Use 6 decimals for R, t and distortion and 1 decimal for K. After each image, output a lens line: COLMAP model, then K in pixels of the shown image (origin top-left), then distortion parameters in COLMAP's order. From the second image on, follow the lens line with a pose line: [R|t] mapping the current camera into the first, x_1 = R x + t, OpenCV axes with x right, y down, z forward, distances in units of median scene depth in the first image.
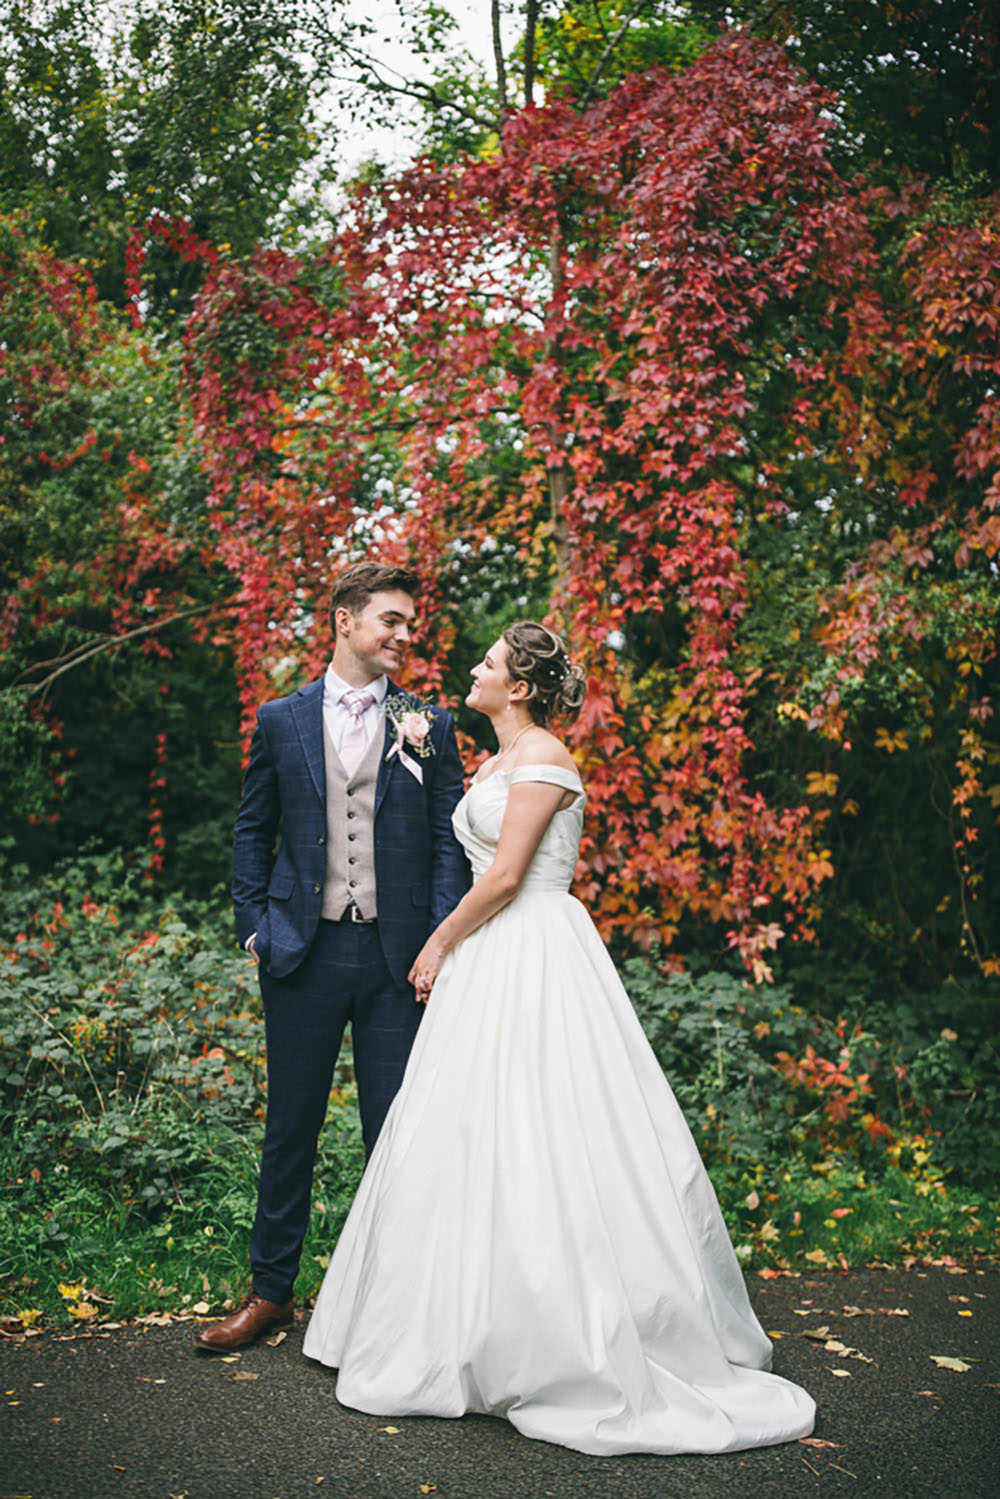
lens RADIAL K [[1418.3, 0, 499.2], [0, 1418.3, 735.6], [0, 0, 1]] dist [-0.012171, -0.025912]
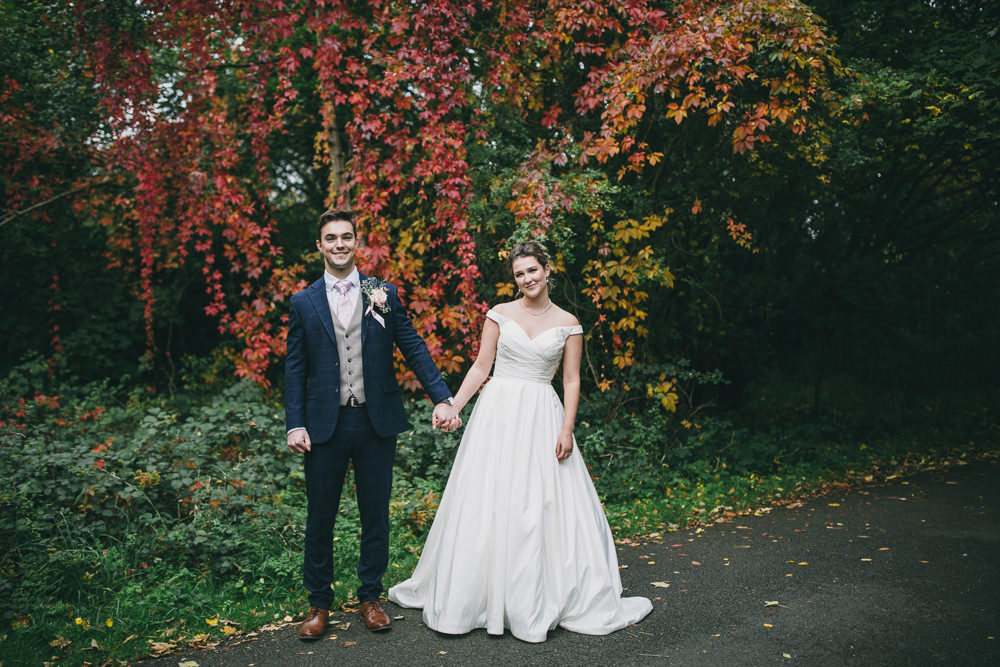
lens RADIAL K [[946.1, 0, 500.0], [0, 946.1, 333.5], [0, 0, 1]] dist [-0.012171, -0.025912]
pose [[0.950871, -0.074112, 0.300584, -0.155558], [0.041665, 0.992725, 0.112964, -0.051662], [-0.306769, -0.094891, 0.947042, -0.121566]]
